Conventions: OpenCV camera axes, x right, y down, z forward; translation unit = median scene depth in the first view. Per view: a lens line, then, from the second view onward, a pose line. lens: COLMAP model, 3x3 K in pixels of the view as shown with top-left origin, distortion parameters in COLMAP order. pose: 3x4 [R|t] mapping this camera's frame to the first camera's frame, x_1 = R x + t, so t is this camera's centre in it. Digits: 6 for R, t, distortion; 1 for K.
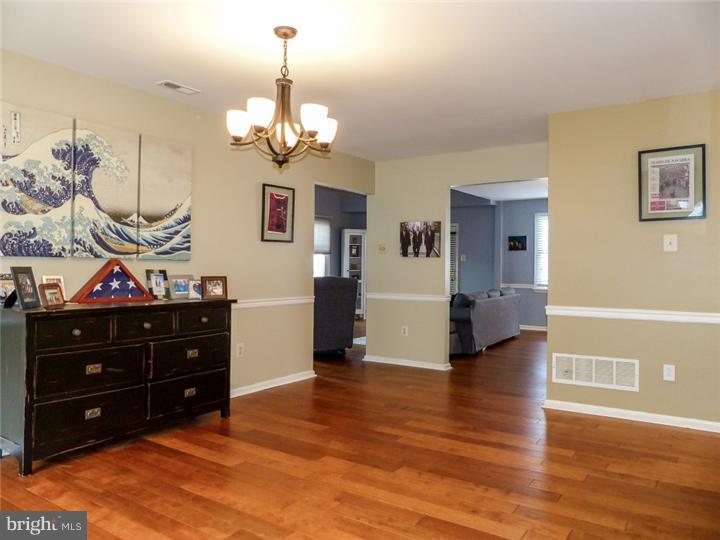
lens RADIAL K [[545.1, 0, 360.0], [0, 545.1, 270.0], [0, 0, 1]] dist [-0.002146, 0.000990]
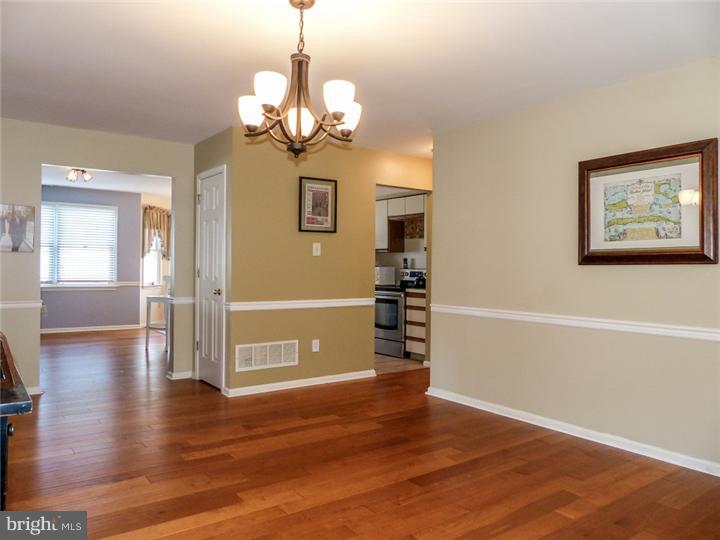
lens RADIAL K [[545.4, 0, 361.8], [0, 545.4, 267.0], [0, 0, 1]] dist [-0.029511, -0.002755]
pose [[0.338875, -0.005065, 0.940818, -0.719124], [-0.006903, 0.999945, 0.007870, -0.018770], [-0.940806, -0.009161, 0.338822, 0.481422]]
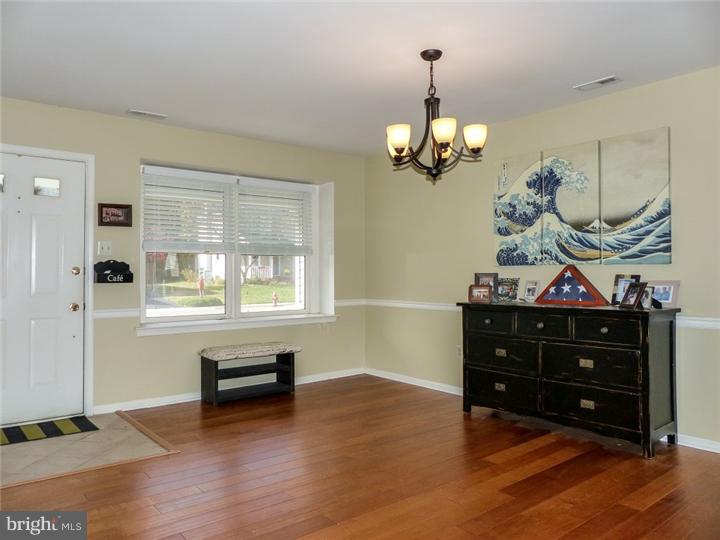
lens RADIAL K [[545.4, 0, 361.8], [0, 545.4, 267.0], [0, 0, 1]] dist [-0.029511, -0.002755]
pose [[-0.276607, -0.013945, -0.960882, 0.721722], [0.004513, 0.999865, -0.015810, -0.001120], [0.960973, -0.008710, -0.276506, 0.903410]]
